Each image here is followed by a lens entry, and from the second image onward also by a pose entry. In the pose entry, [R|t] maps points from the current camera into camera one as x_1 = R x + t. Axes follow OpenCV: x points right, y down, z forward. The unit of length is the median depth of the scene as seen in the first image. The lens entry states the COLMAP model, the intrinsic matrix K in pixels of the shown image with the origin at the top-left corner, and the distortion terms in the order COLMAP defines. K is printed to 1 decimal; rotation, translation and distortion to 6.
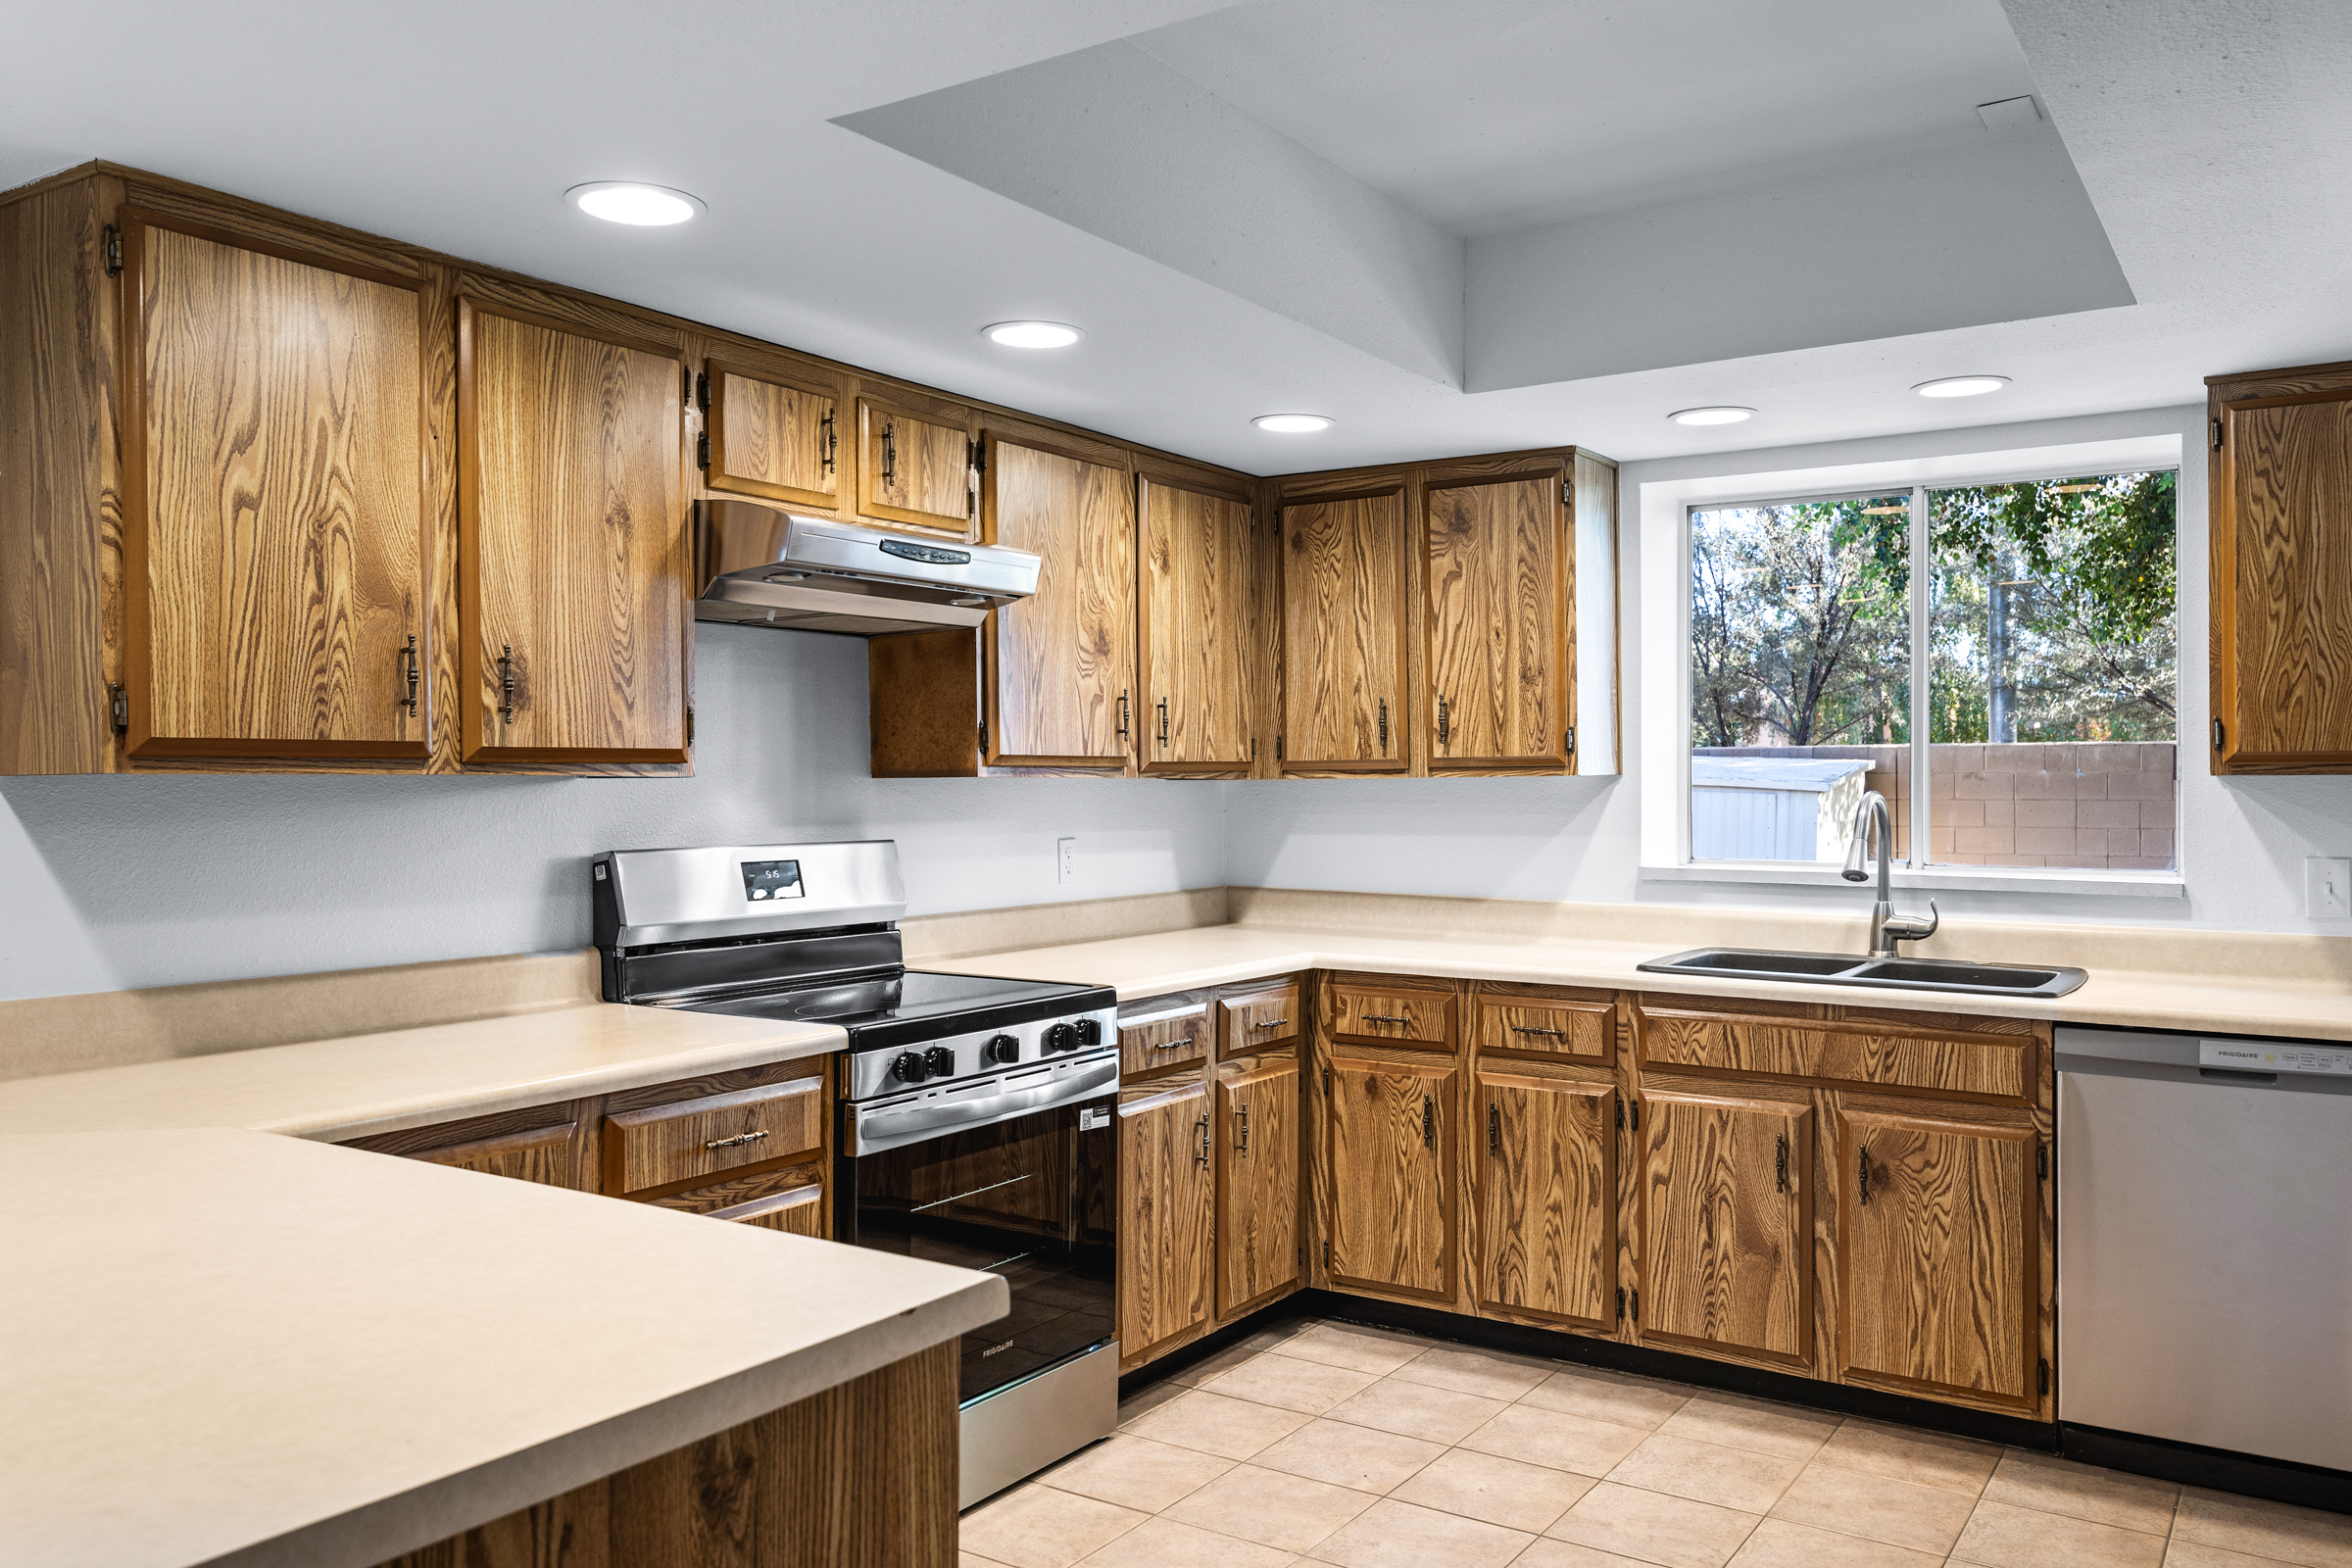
lens RADIAL K [[1791.7, 0, 1173.2], [0, 1791.7, 779.6], [0, 0, 1]] dist [0.007445, -0.002058]
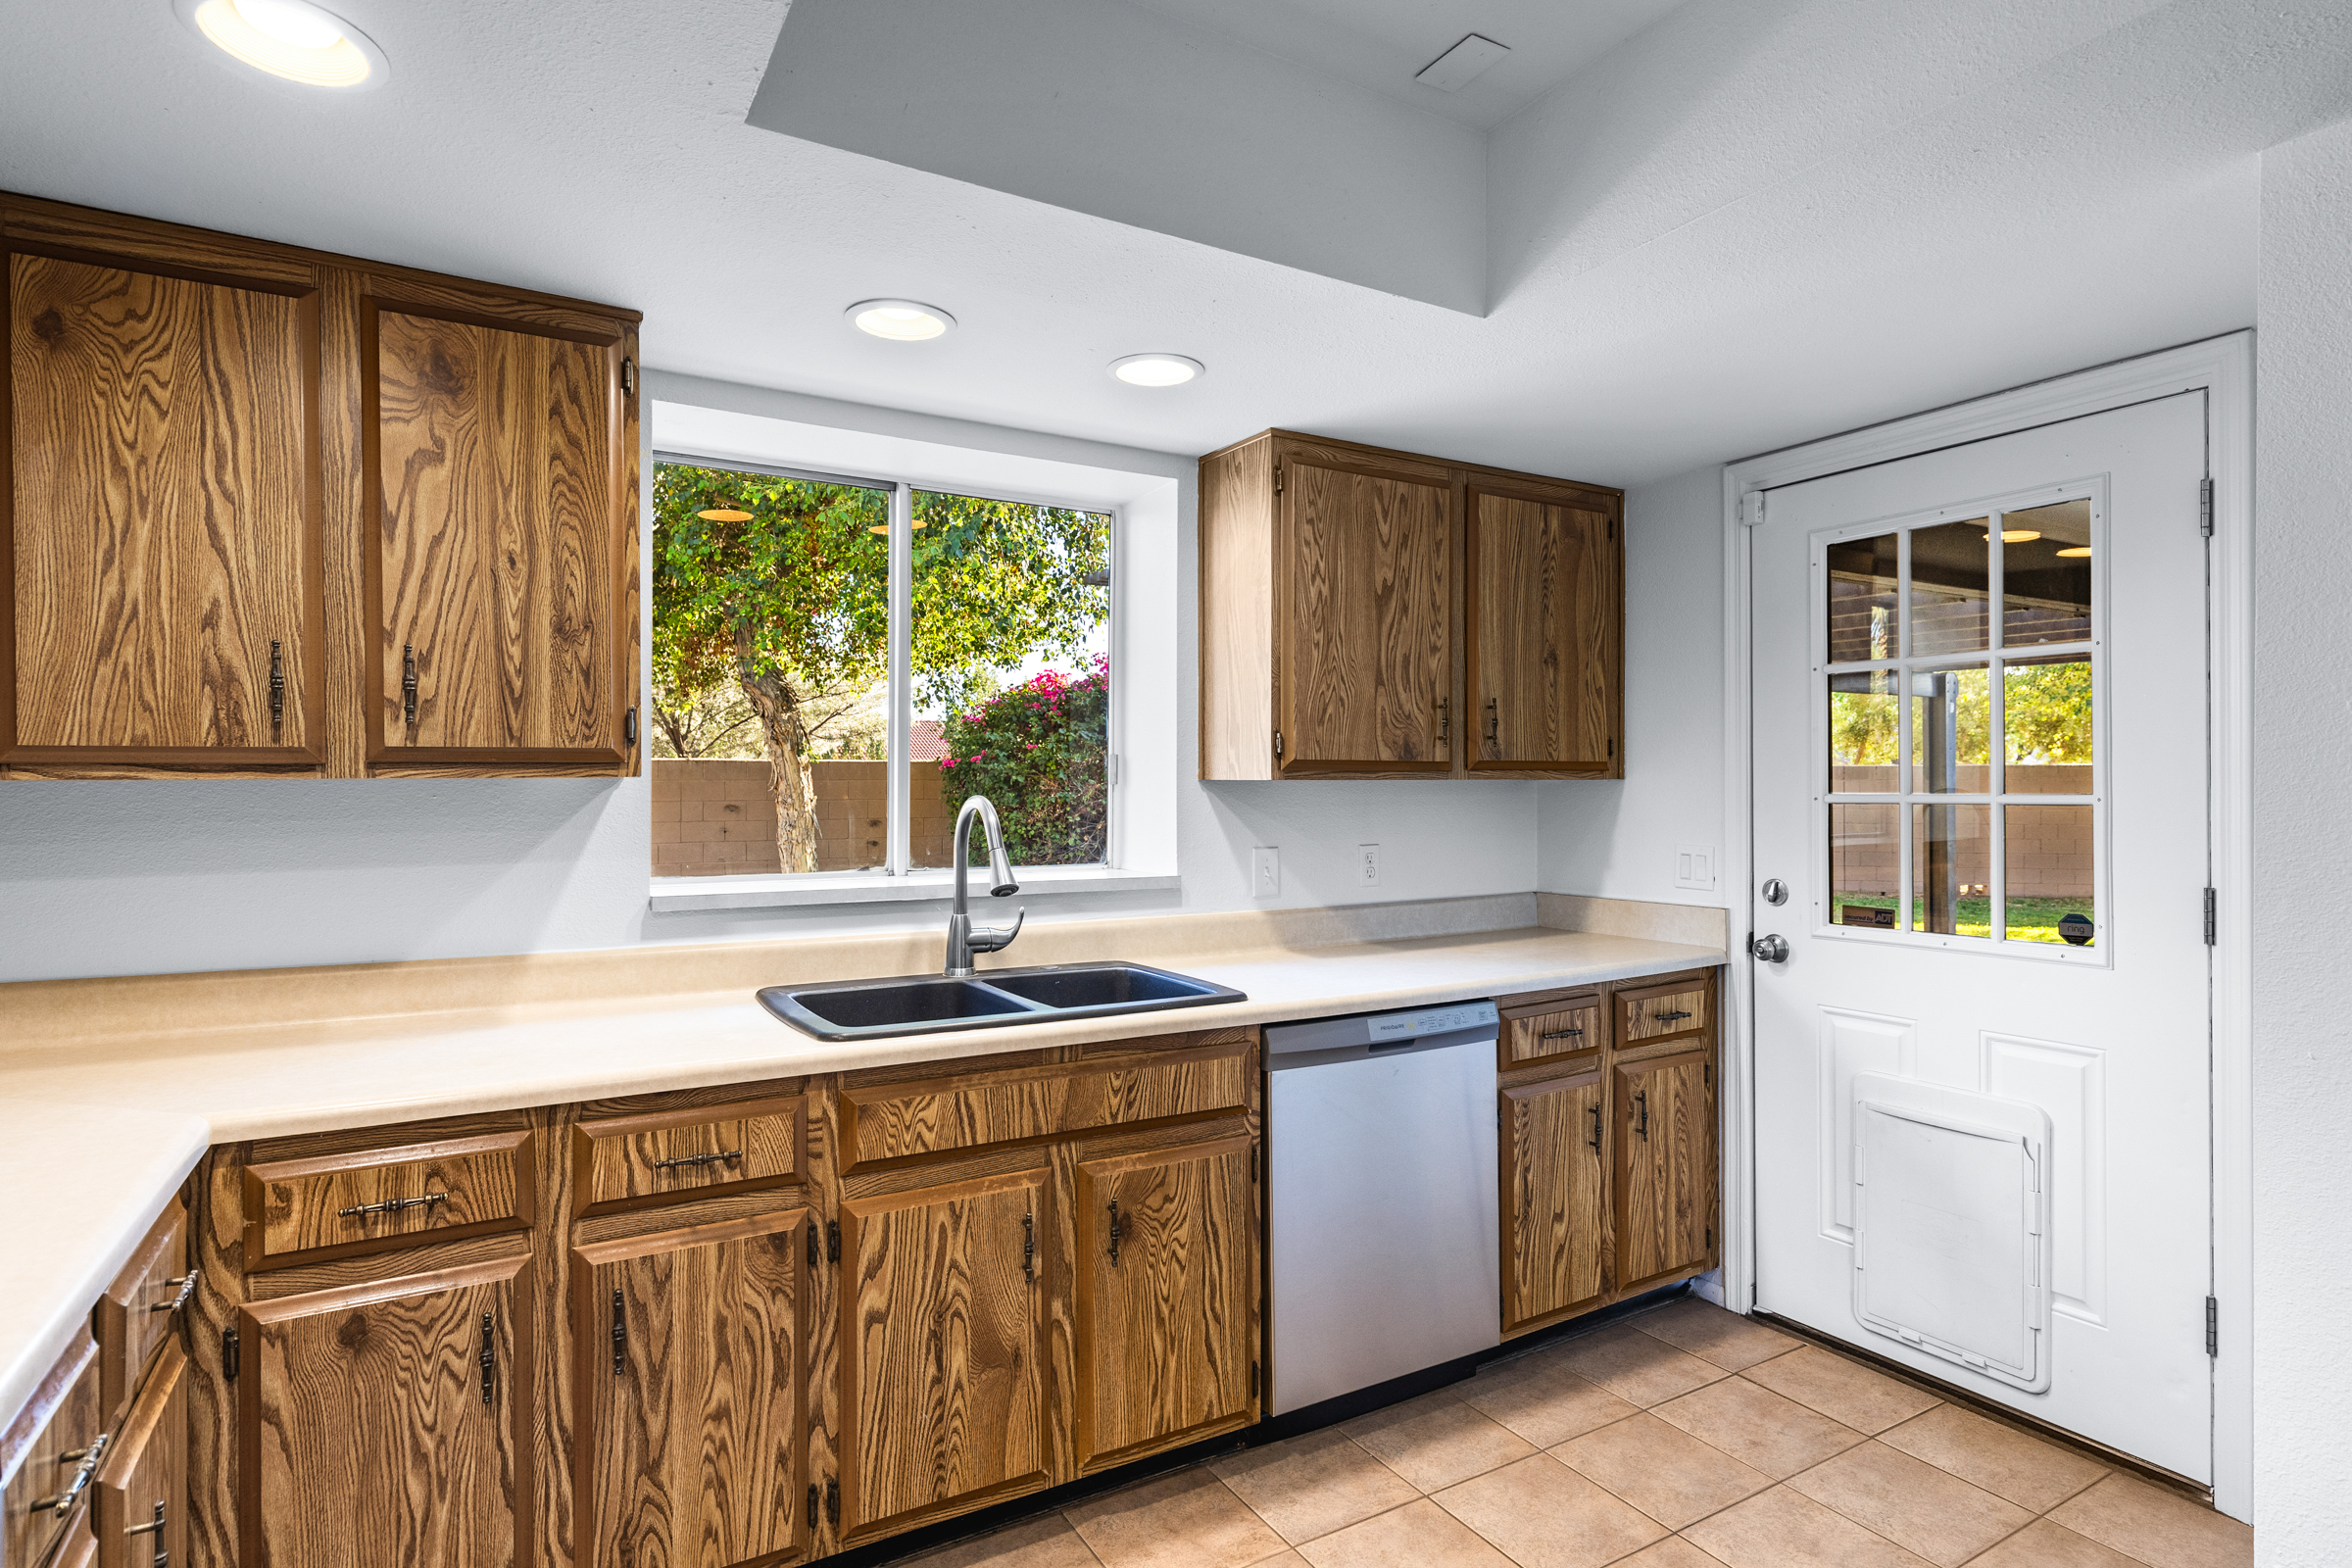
lens RADIAL K [[1212.6, 0, 1184.2], [0, 1212.6, 784.3], [0, 0, 1]] dist [0.001574, -0.000411]
pose [[0.439572, 0.002135, 0.898205, -0.123931], [-0.000310, 0.999997, -0.002225, 0.002003], [-0.898208, 0.000699, 0.439571, 0.651358]]
